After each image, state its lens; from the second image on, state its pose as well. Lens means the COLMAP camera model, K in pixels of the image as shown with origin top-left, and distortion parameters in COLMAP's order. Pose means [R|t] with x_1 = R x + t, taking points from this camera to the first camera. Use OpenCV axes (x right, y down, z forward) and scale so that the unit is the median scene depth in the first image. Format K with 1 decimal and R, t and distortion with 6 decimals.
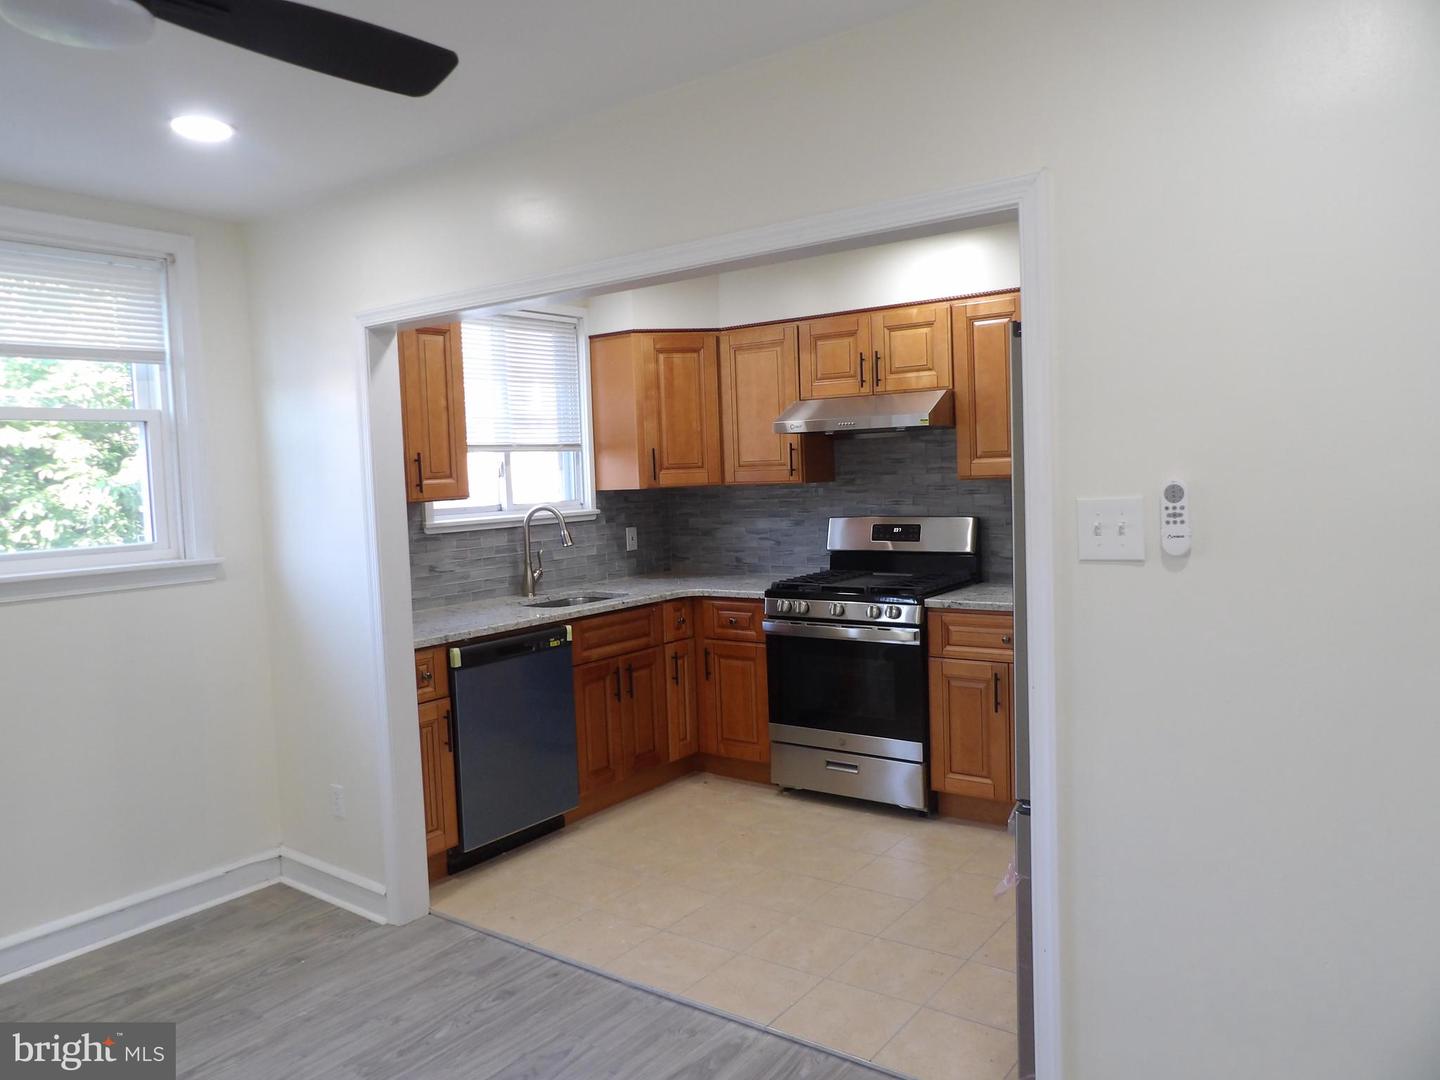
lens RADIAL K [[1019.5, 0, 718.1], [0, 1019.5, 539.6], [0, 0, 1]] dist [-0.002891, 0.001306]
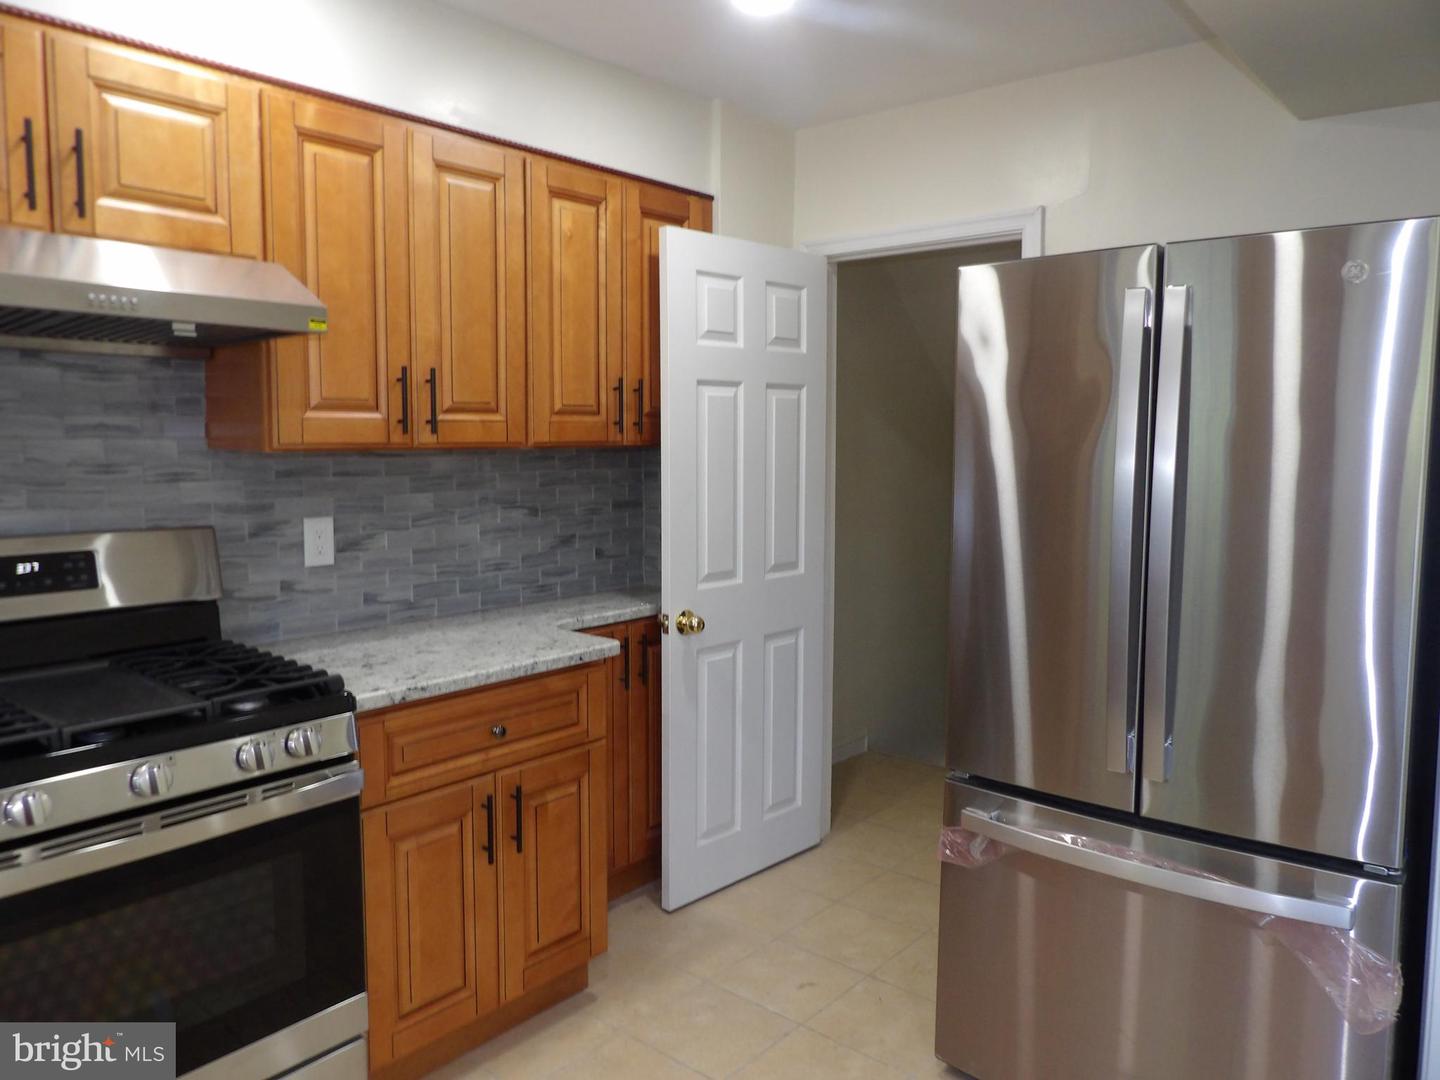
lens RADIAL K [[1019.5, 0, 717.9], [0, 1019.5, 537.7], [0, 0, 1]] dist [-0.002891, 0.001306]
pose [[0.083067, -0.066428, 0.994327, -0.228858], [0.058276, 0.996392, 0.061698, -0.032823], [-0.994839, 0.052820, 0.086639, 0.701954]]
